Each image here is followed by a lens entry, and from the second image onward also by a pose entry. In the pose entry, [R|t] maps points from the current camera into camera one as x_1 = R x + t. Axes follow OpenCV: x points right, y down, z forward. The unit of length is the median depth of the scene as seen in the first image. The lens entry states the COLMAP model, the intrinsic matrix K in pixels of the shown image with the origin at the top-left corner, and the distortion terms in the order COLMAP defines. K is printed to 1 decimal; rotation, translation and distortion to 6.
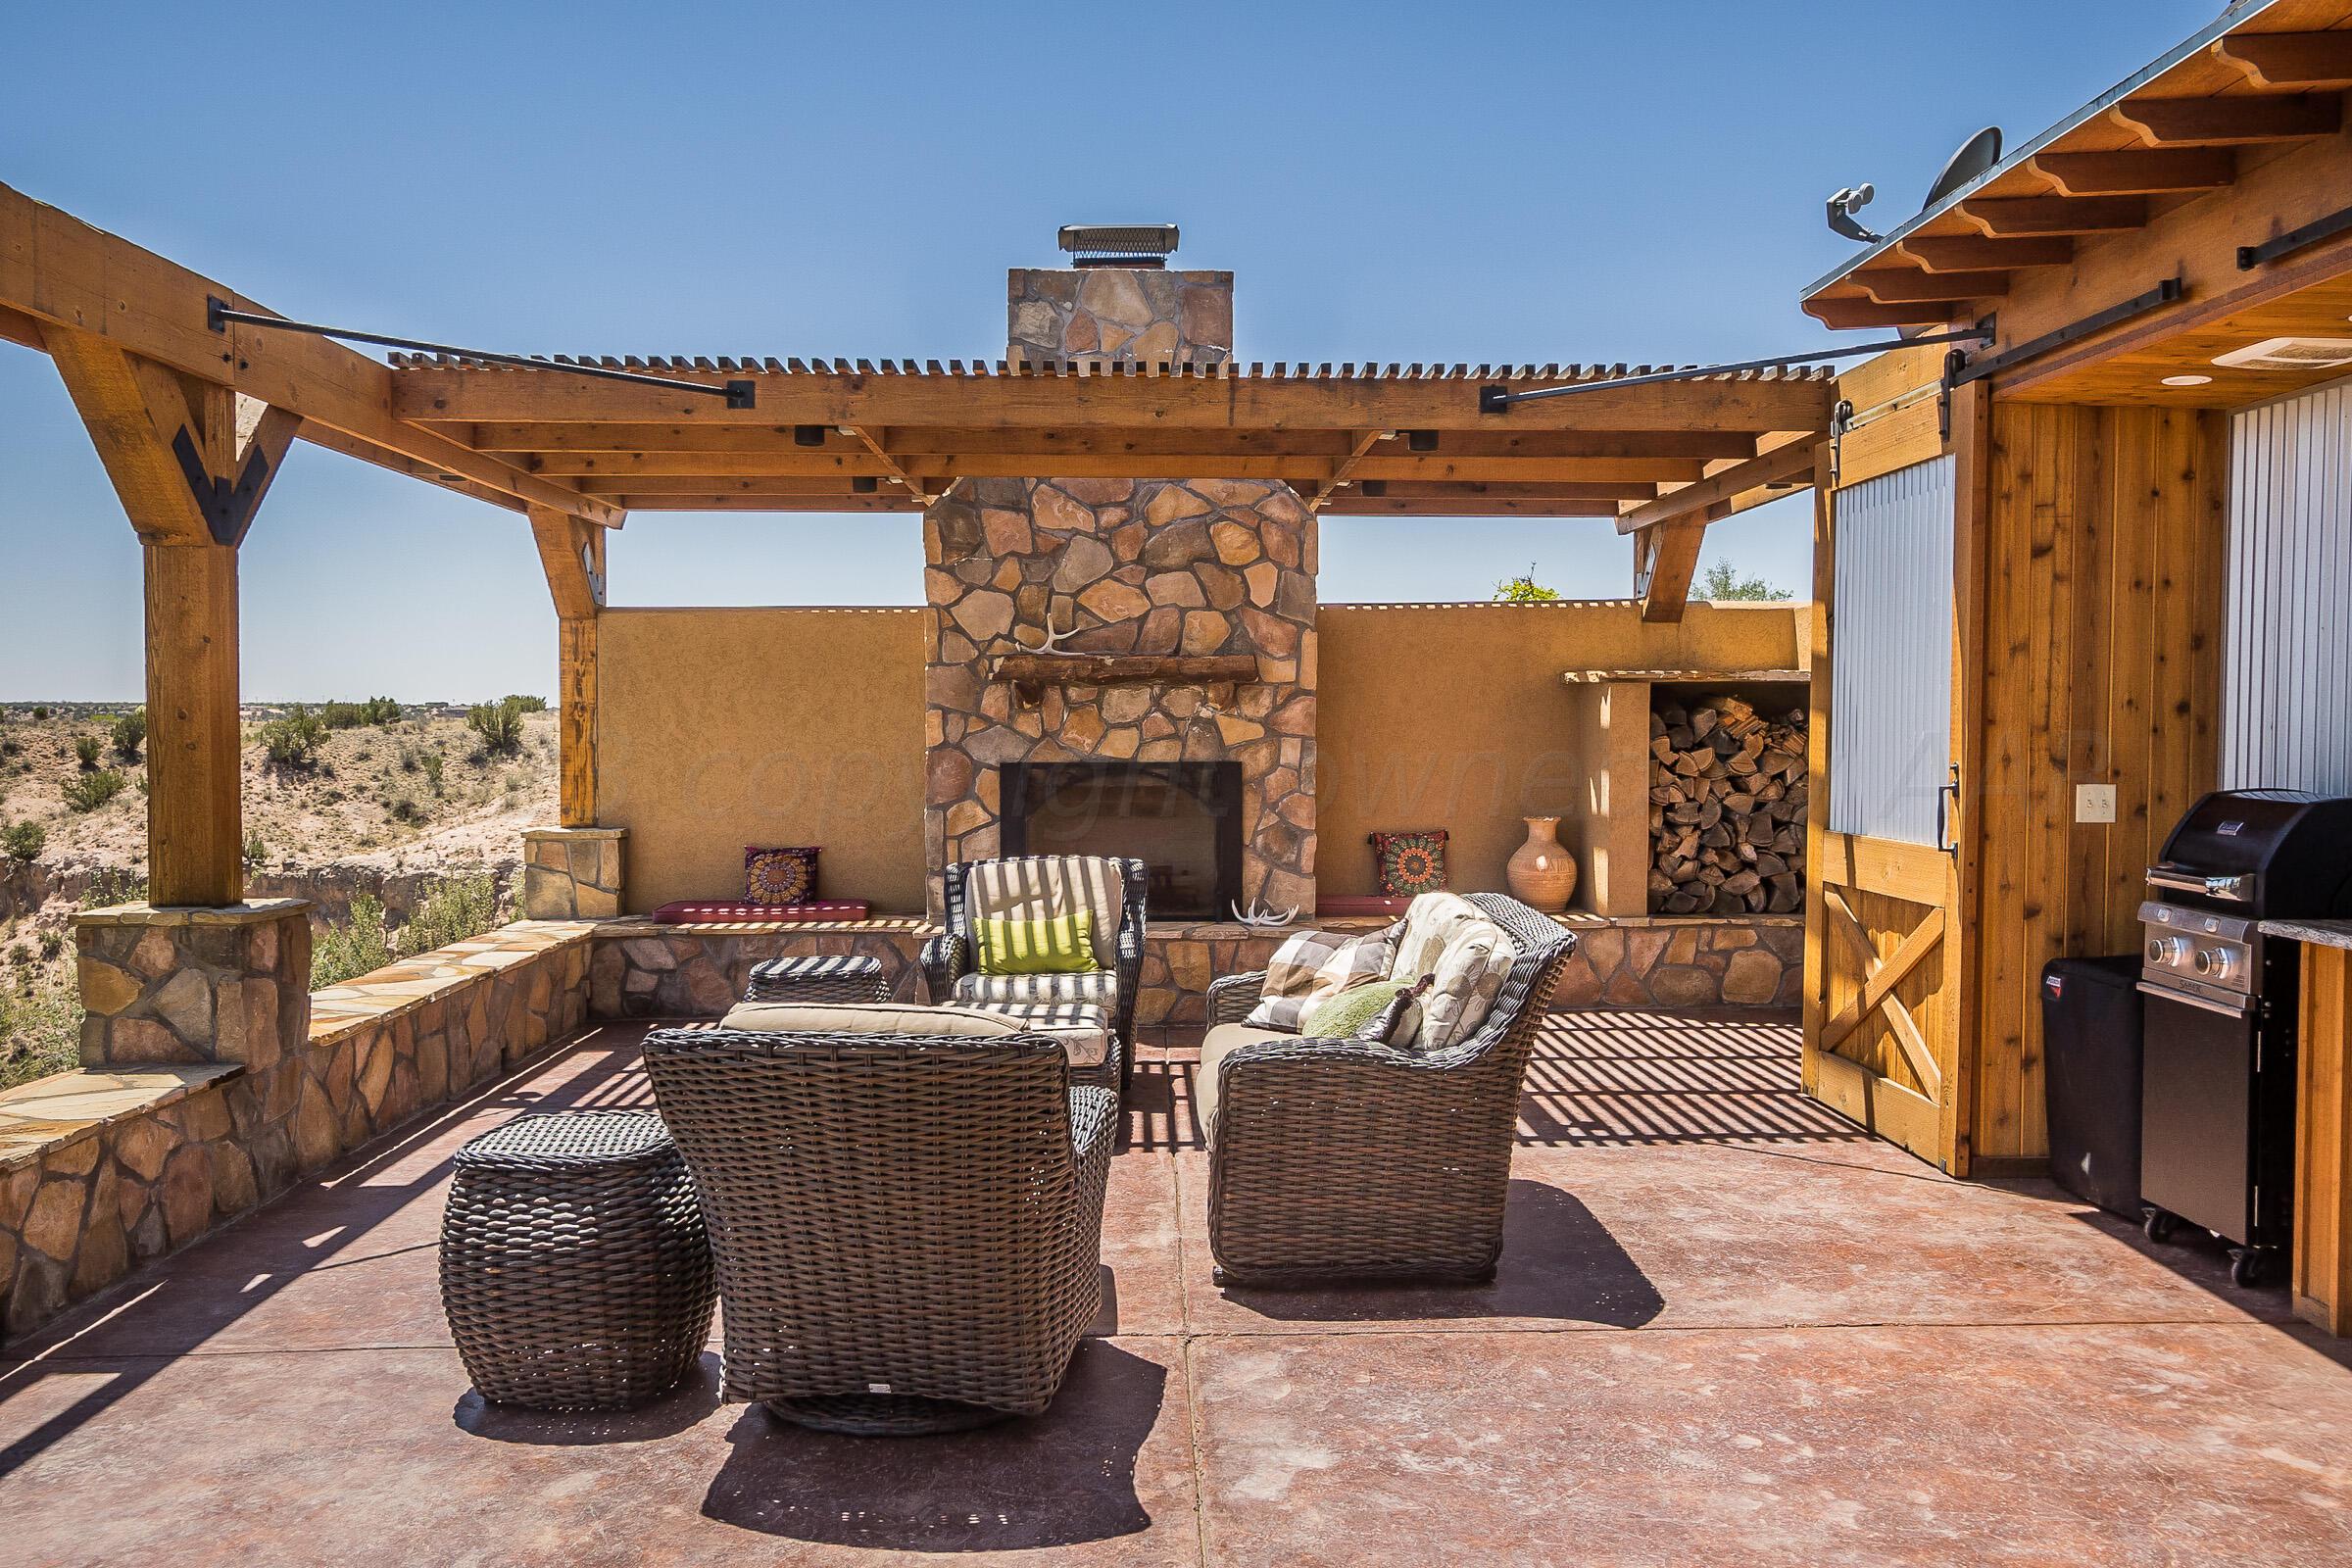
lens RADIAL K [[2011.7, 0, 1165.1], [0, 2011.7, 692.0], [0, 0, 1]] dist [-0.028895, 0.054391]
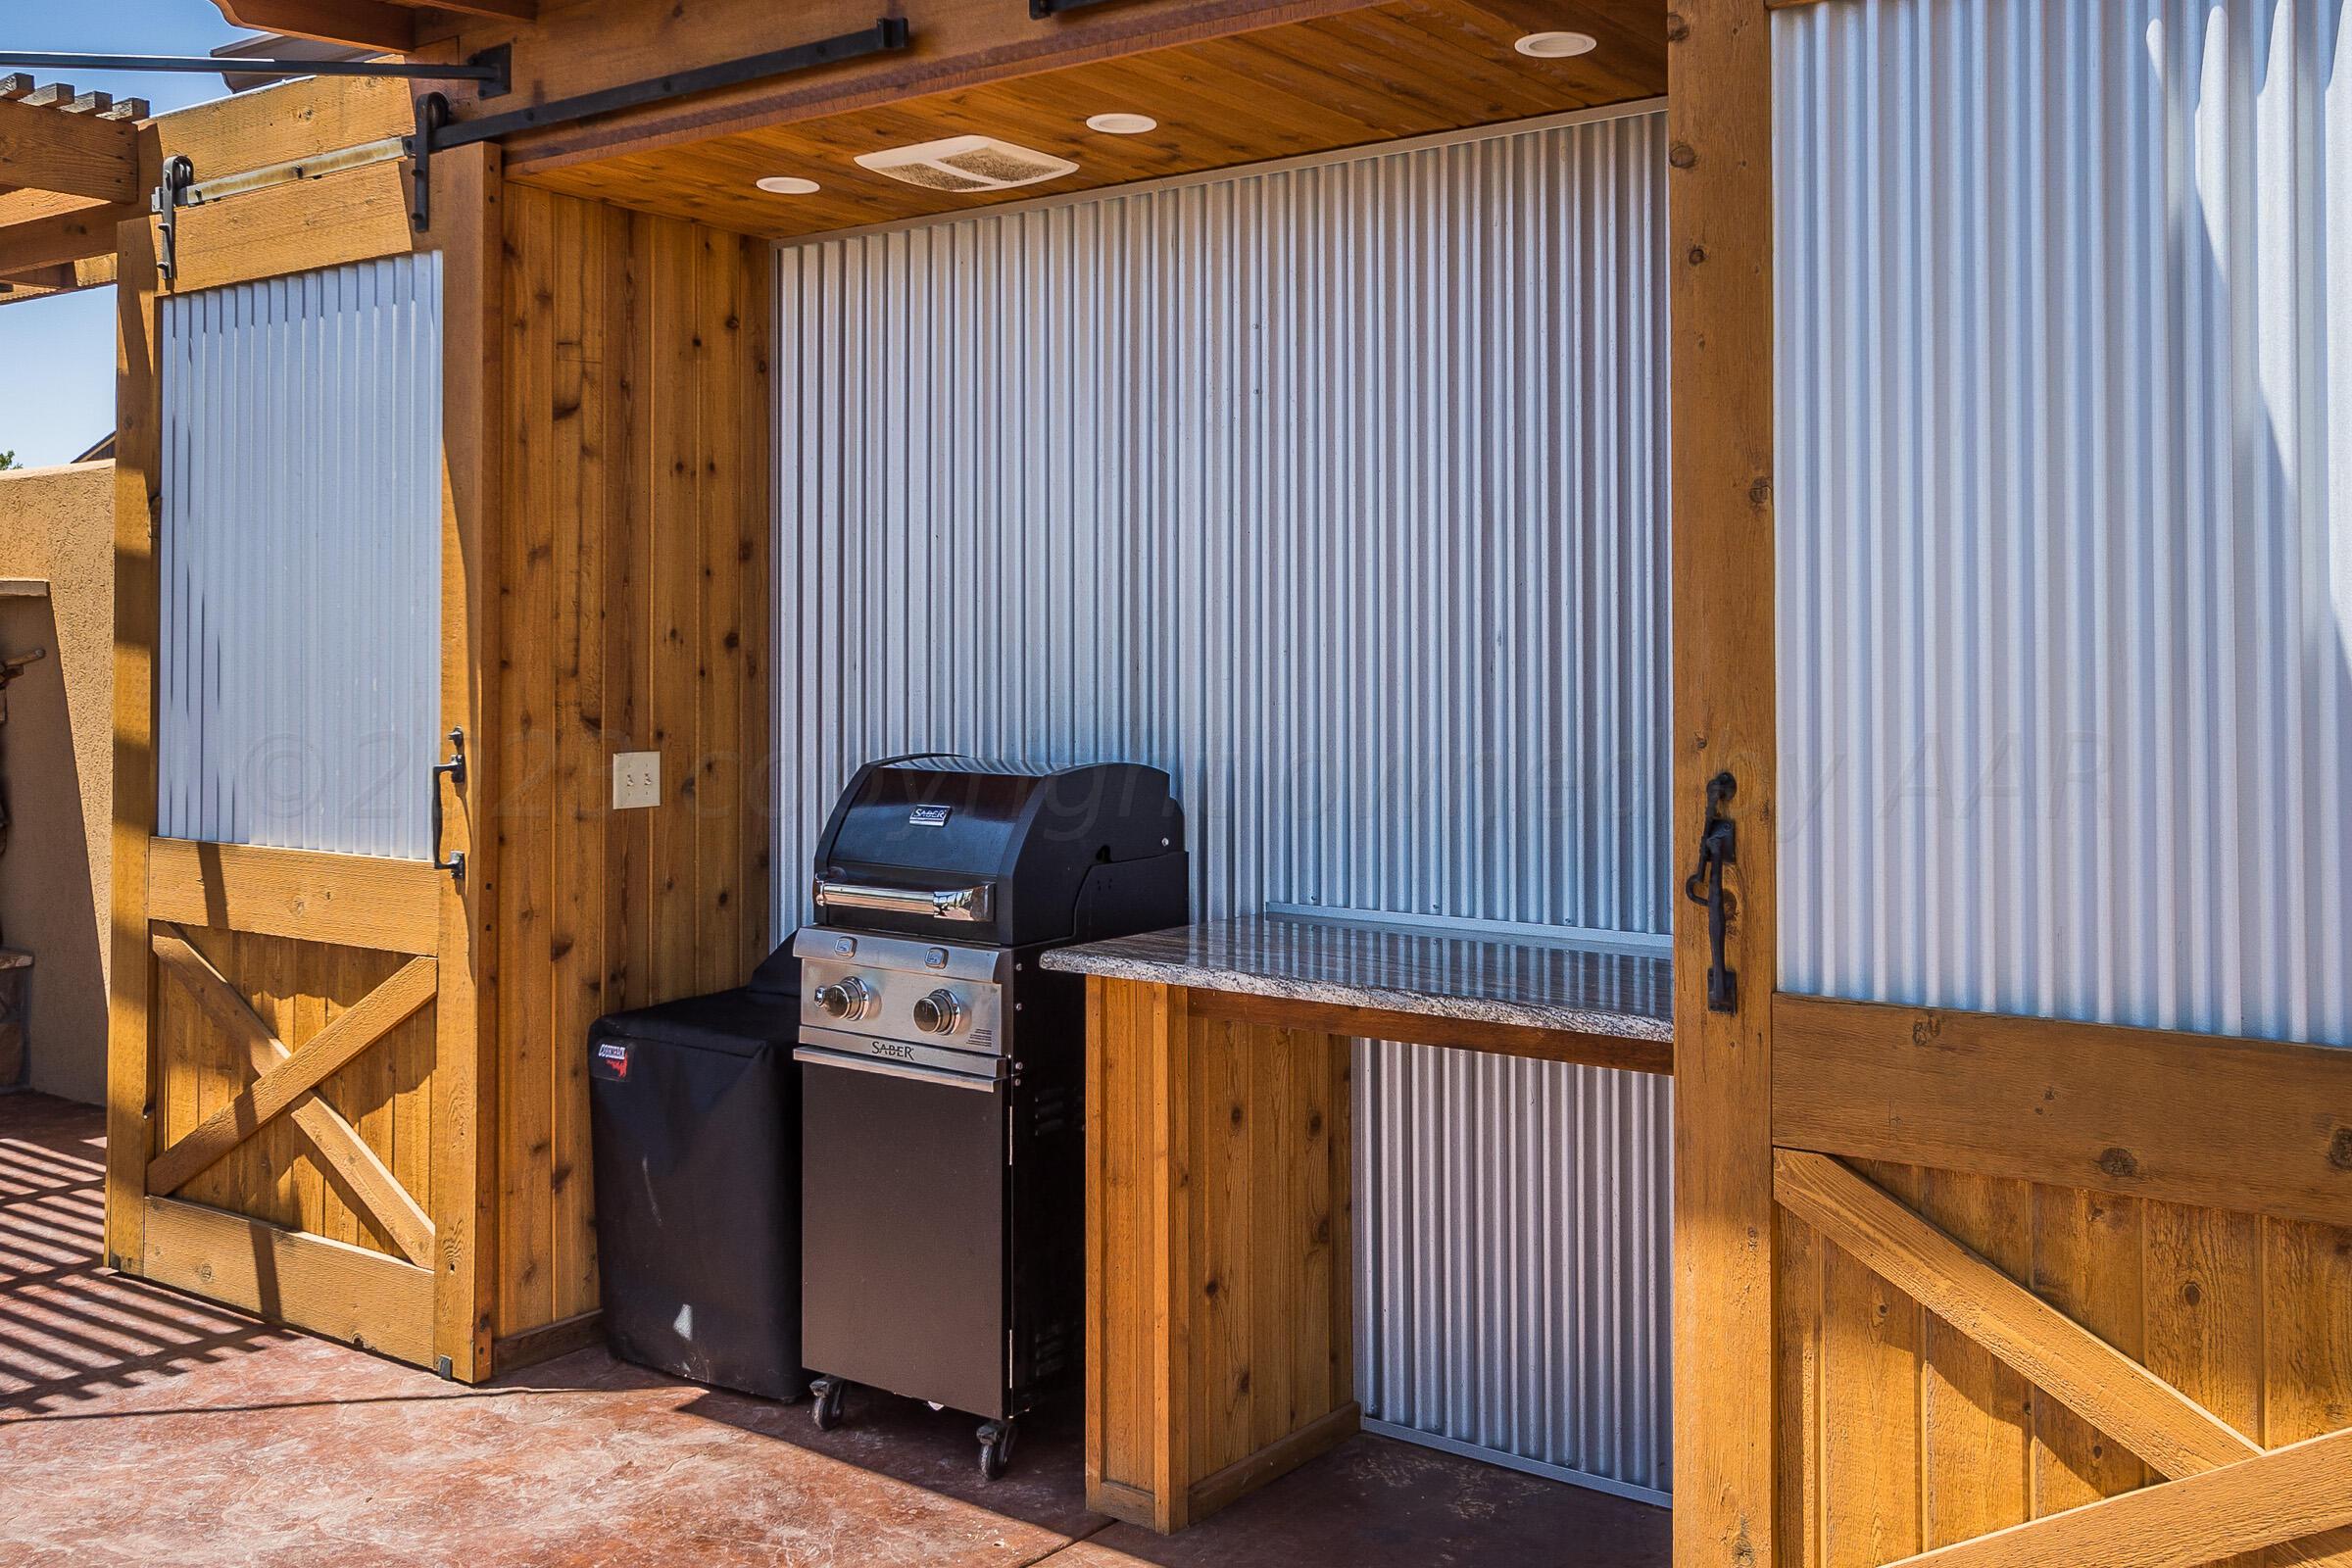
lens RADIAL K [[2186.9, 0, 1177.1], [0, 2186.9, 587.5], [0, 0, 1]] dist [-0.001479, 0.016983]
pose [[0.602535, 0.013852, 0.797972, -0.026770], [-0.007275, 0.999903, -0.011865, -0.003272], [-0.798059, 0.001344, 0.602577, 0.390338]]
